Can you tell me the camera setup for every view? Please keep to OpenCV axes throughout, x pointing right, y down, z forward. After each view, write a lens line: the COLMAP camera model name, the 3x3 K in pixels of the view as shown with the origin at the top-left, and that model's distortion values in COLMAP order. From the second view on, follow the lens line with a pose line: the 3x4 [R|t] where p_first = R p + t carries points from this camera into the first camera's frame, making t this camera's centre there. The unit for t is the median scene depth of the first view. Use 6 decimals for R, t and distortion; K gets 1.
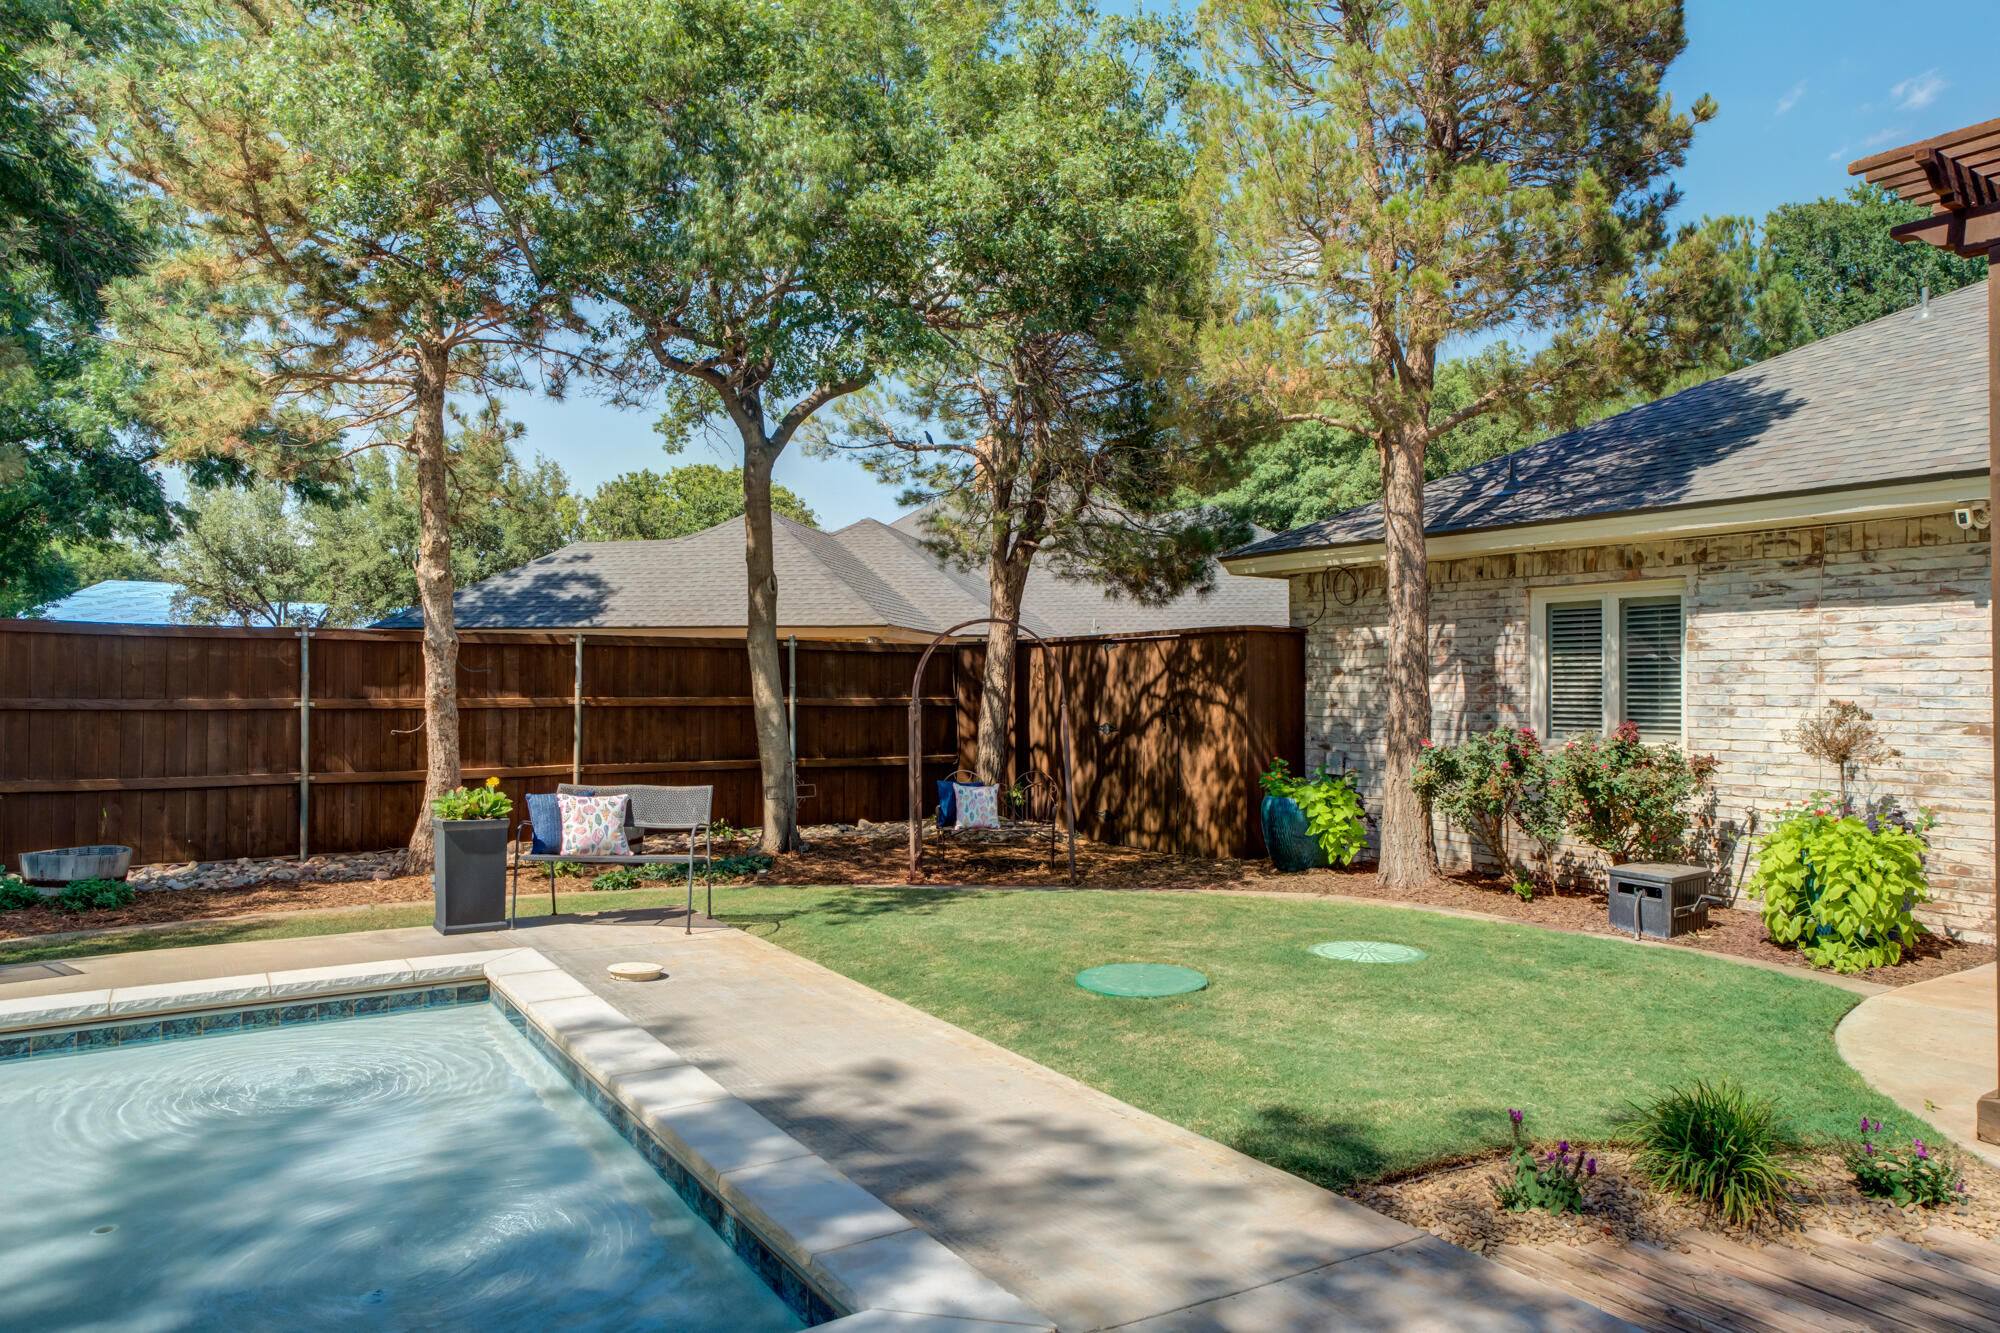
lens RADIAL K [[1210.5, 0, 991.6], [0, 1210.5, 677.6], [0, 0, 1]] dist [-0.006857, -0.001392]
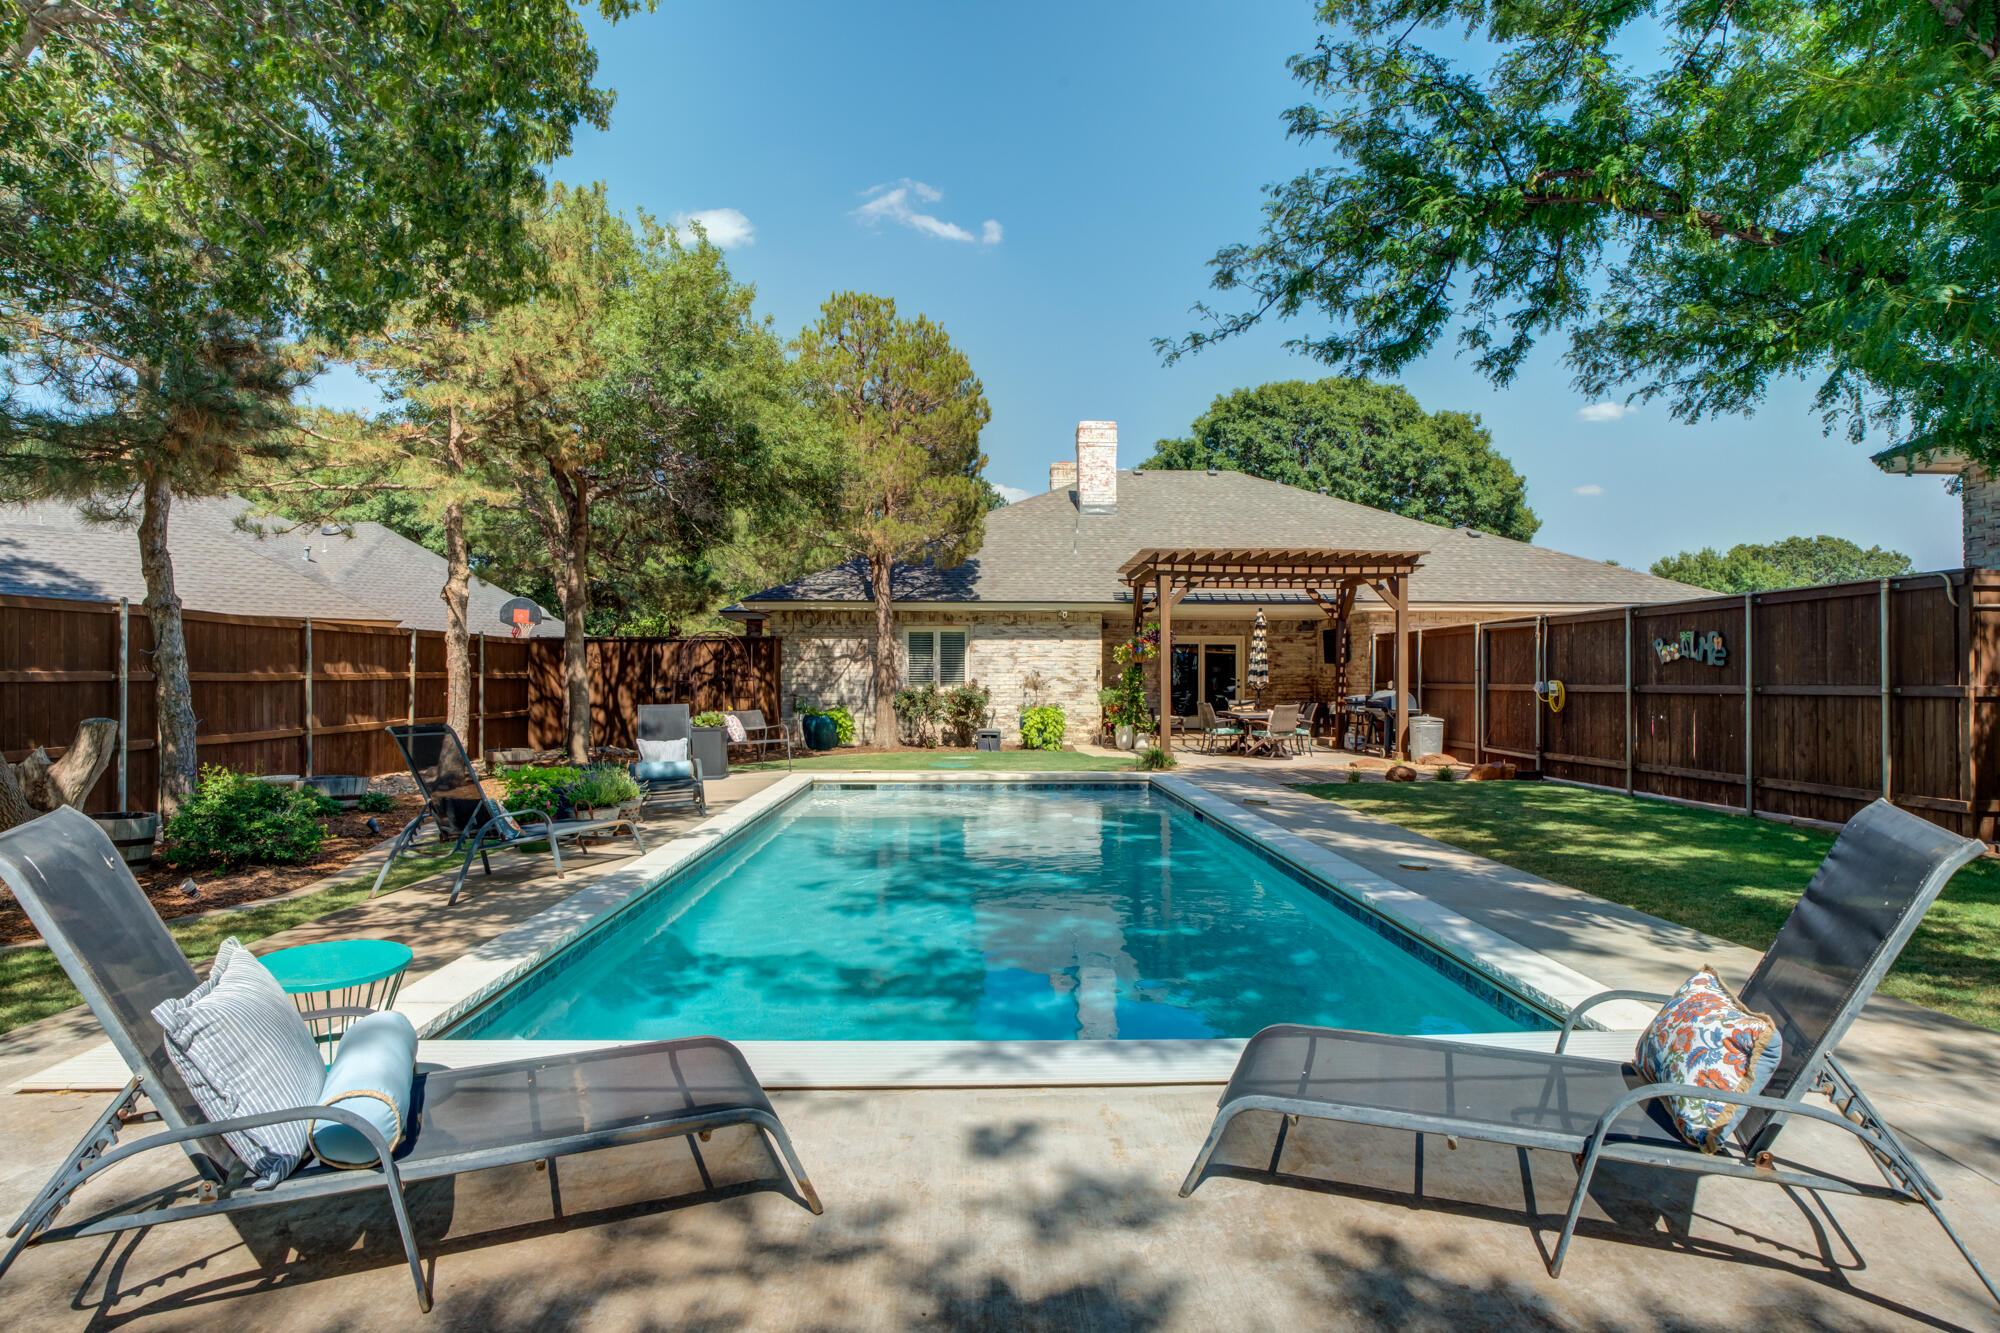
lens RADIAL K [[1110.4, 0, 999.1], [0, 1110.4, 669.6], [0, 0, 1]] dist [-0.035442, -0.001782]
pose [[0.526755, 0.003951, 0.850008, -1.106209], [-0.002408, 0.999992, -0.003156, 0.015769], [-0.850014, -0.000384, 0.526760, -0.256481]]
